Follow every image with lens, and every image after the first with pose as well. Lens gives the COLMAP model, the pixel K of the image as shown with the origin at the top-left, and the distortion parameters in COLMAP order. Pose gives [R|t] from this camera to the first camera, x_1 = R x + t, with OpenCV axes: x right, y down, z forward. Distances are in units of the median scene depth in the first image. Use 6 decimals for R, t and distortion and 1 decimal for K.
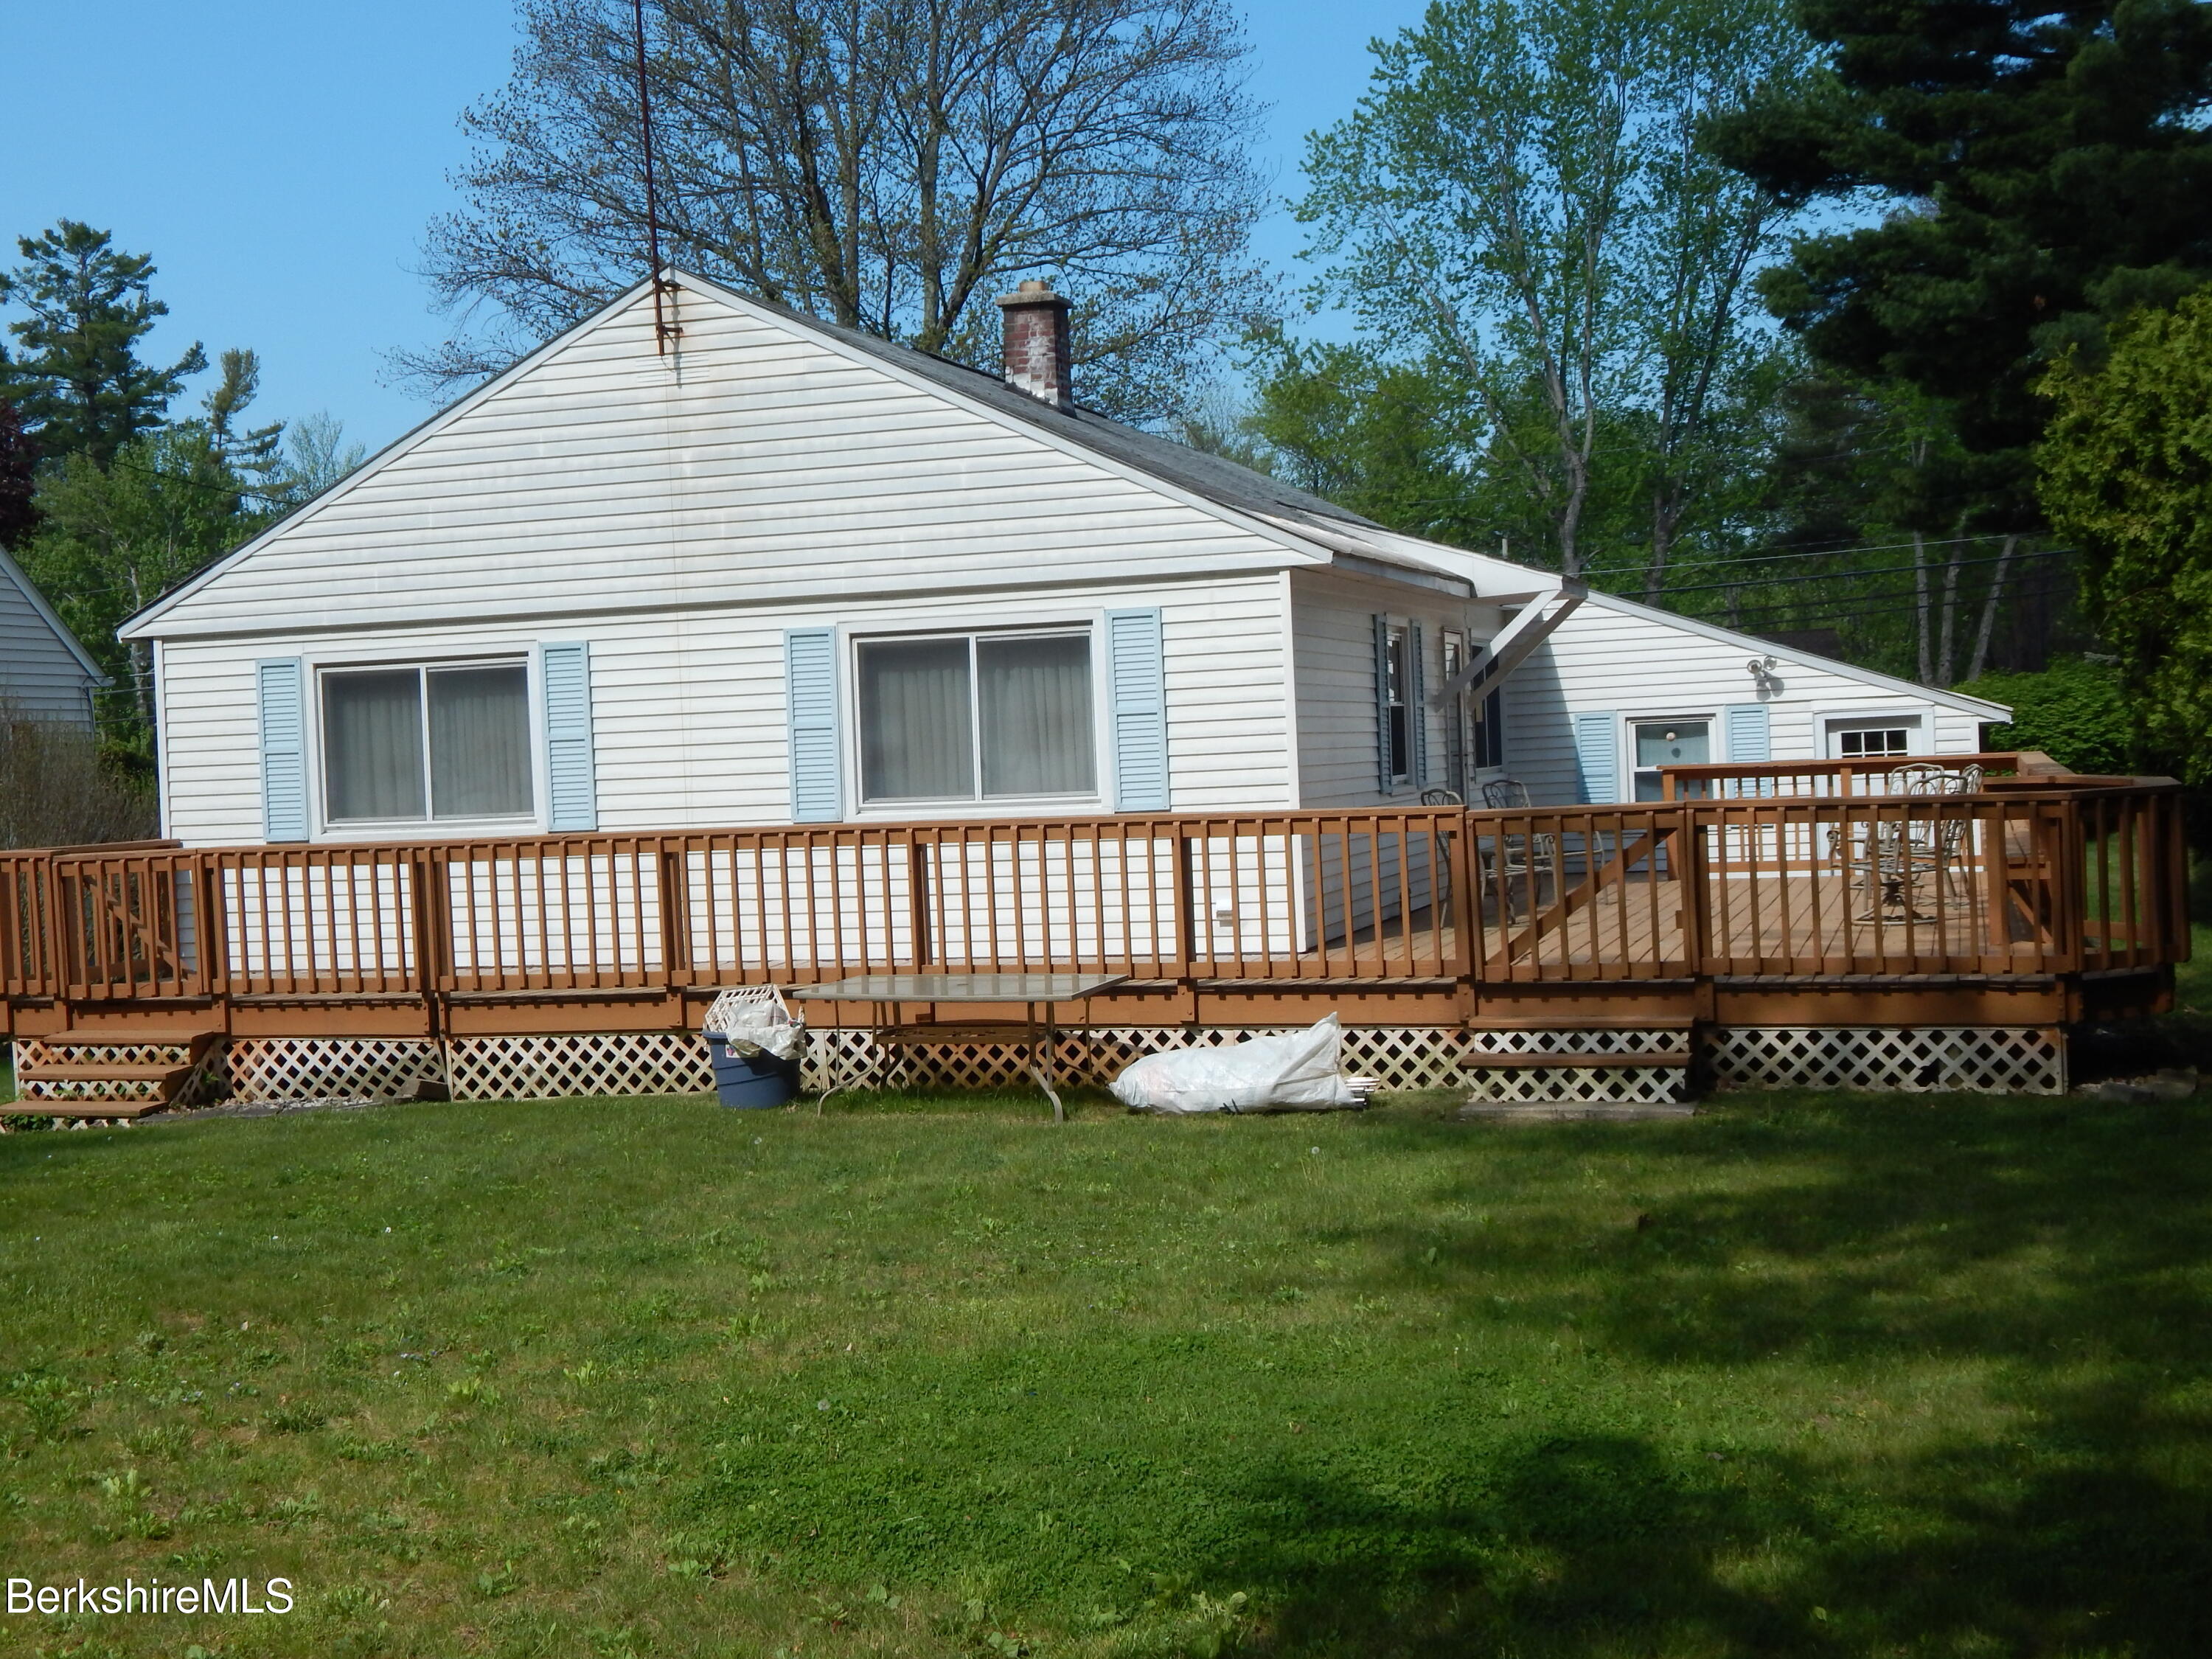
lens RADIAL K [[2760.0, 0, 1106.0], [0, 2760.0, 835.1], [0, 0, 1]] dist [0.006852, 0.000000]
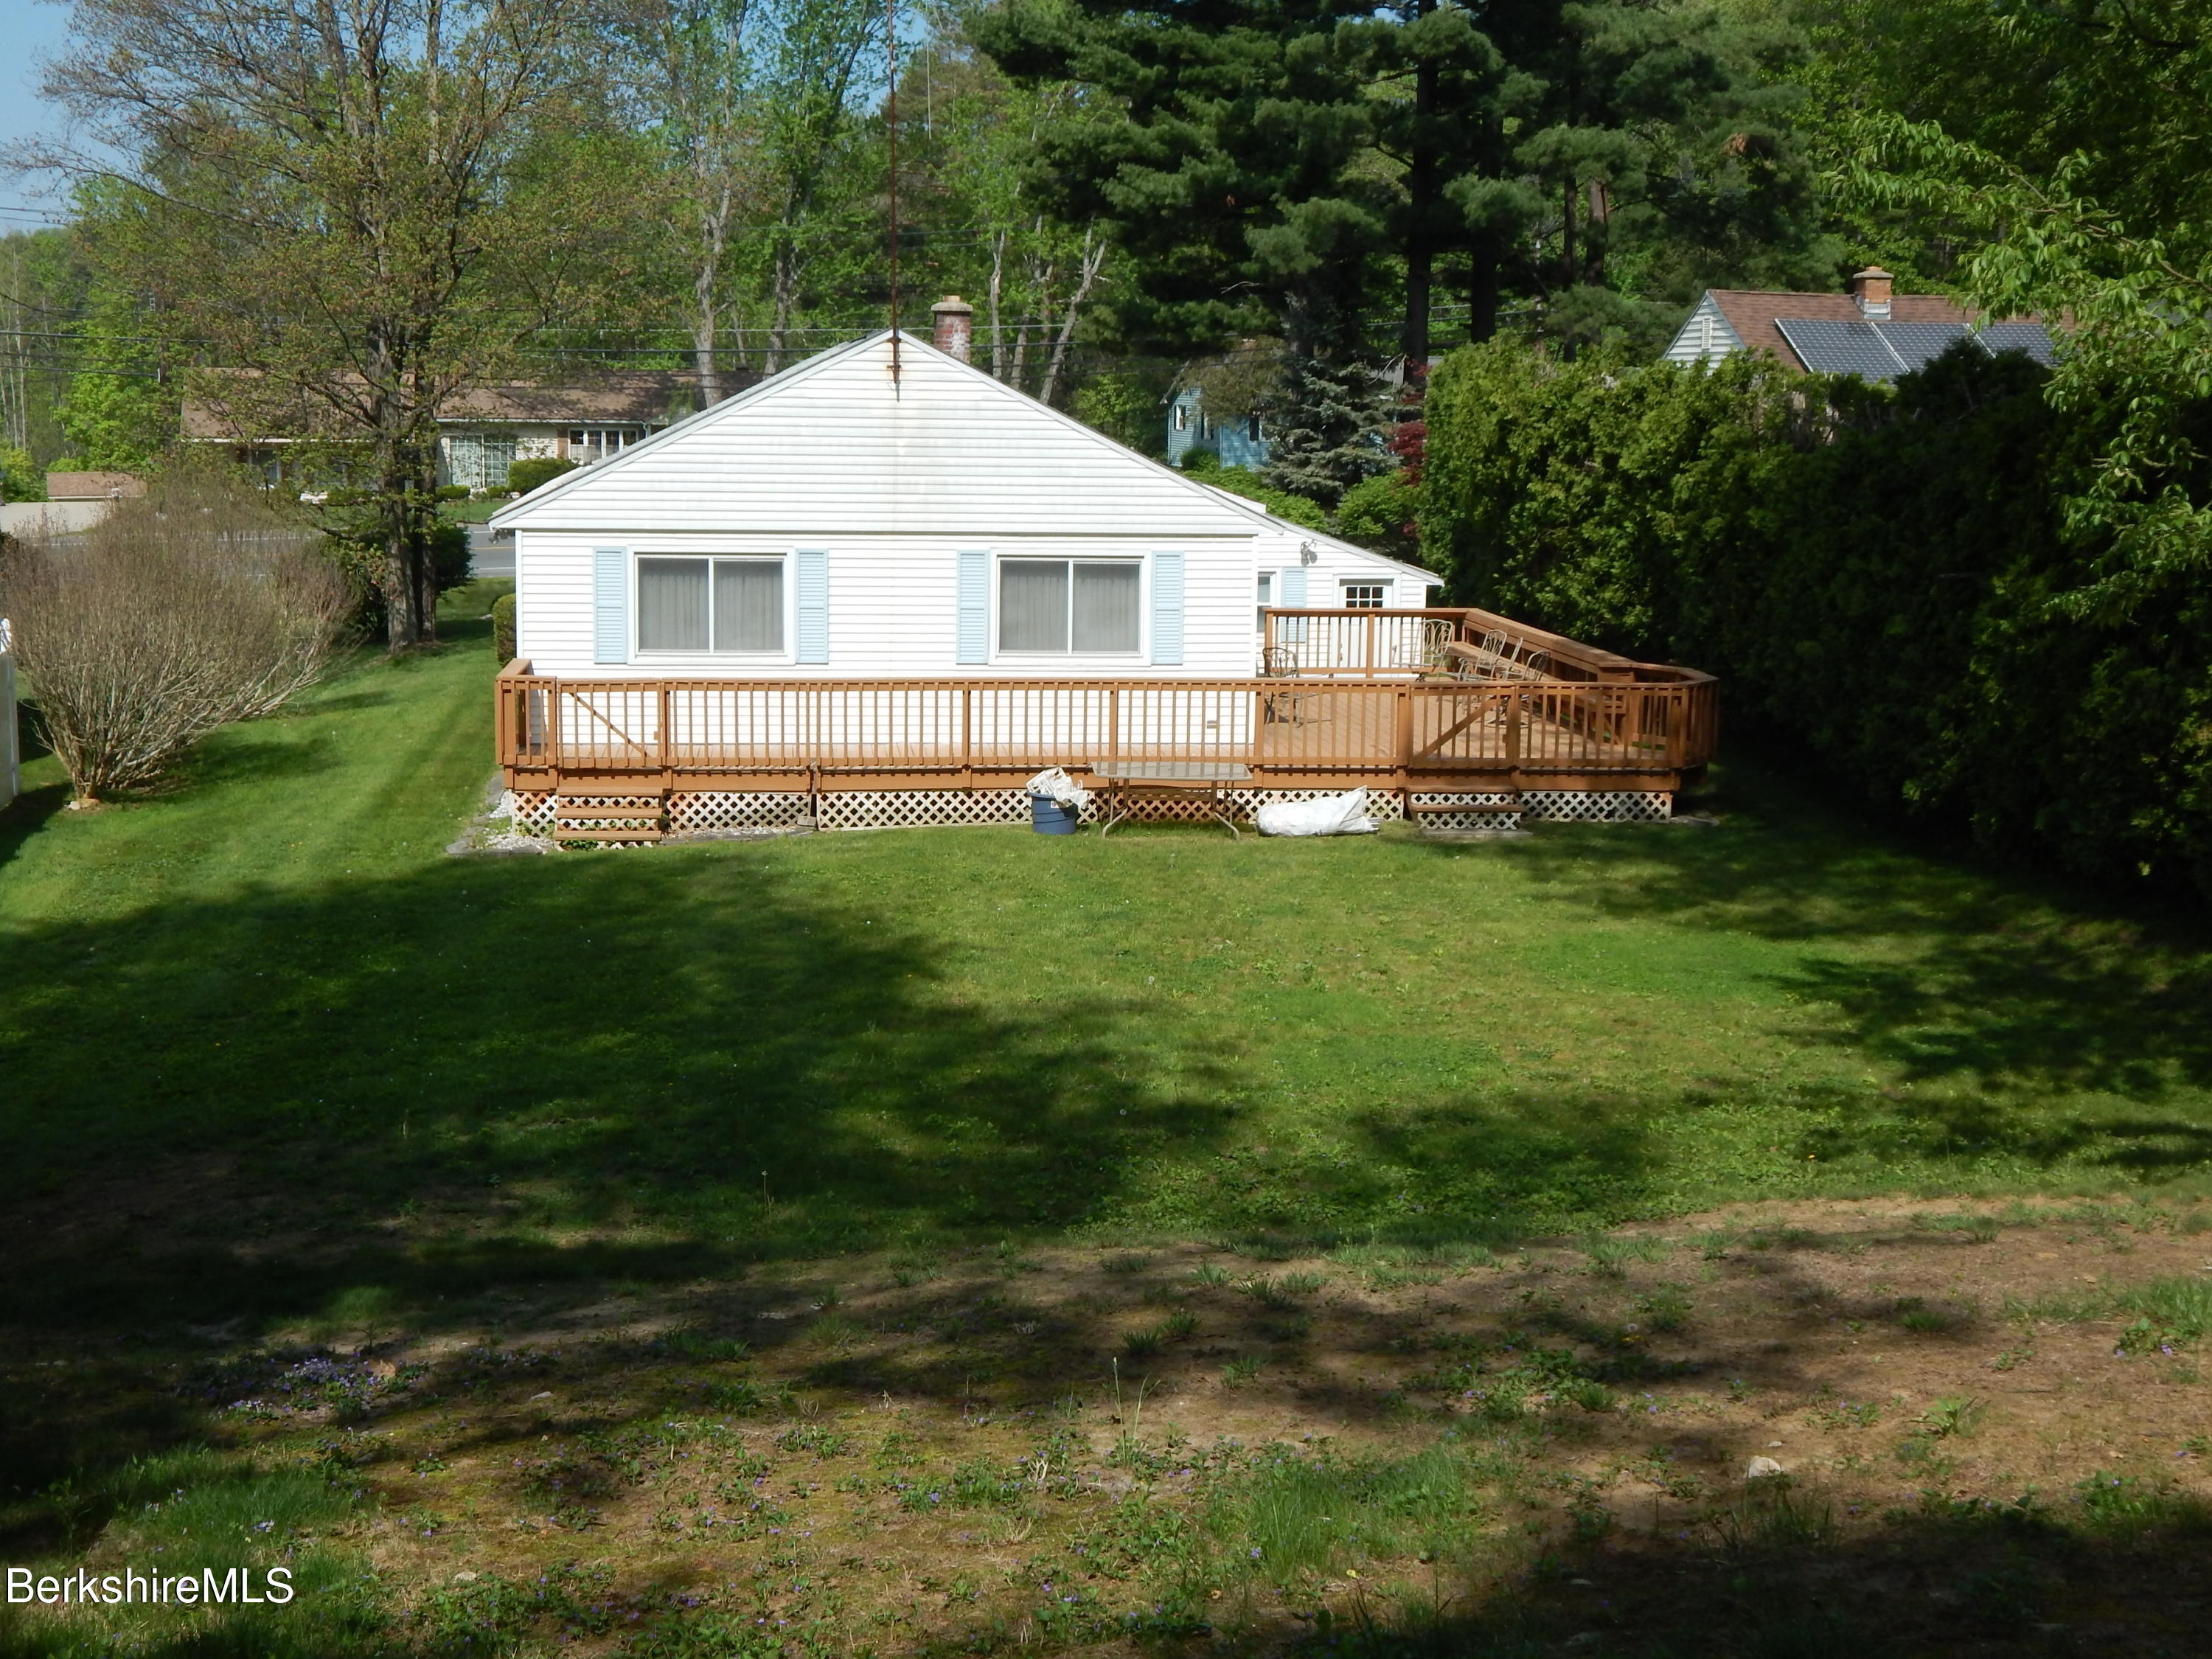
lens RADIAL K [[2760.0, 0, 1127.1], [0, 2760.0, 790.1], [0, 0, 1]] dist [0.006852, 0.000000]
pose [[0.902975, -0.005082, 0.429662, -0.804509], [-0.041800, 0.994149, 0.099605, -0.107763], [-0.427654, -0.107901, 0.897479, -0.629201]]
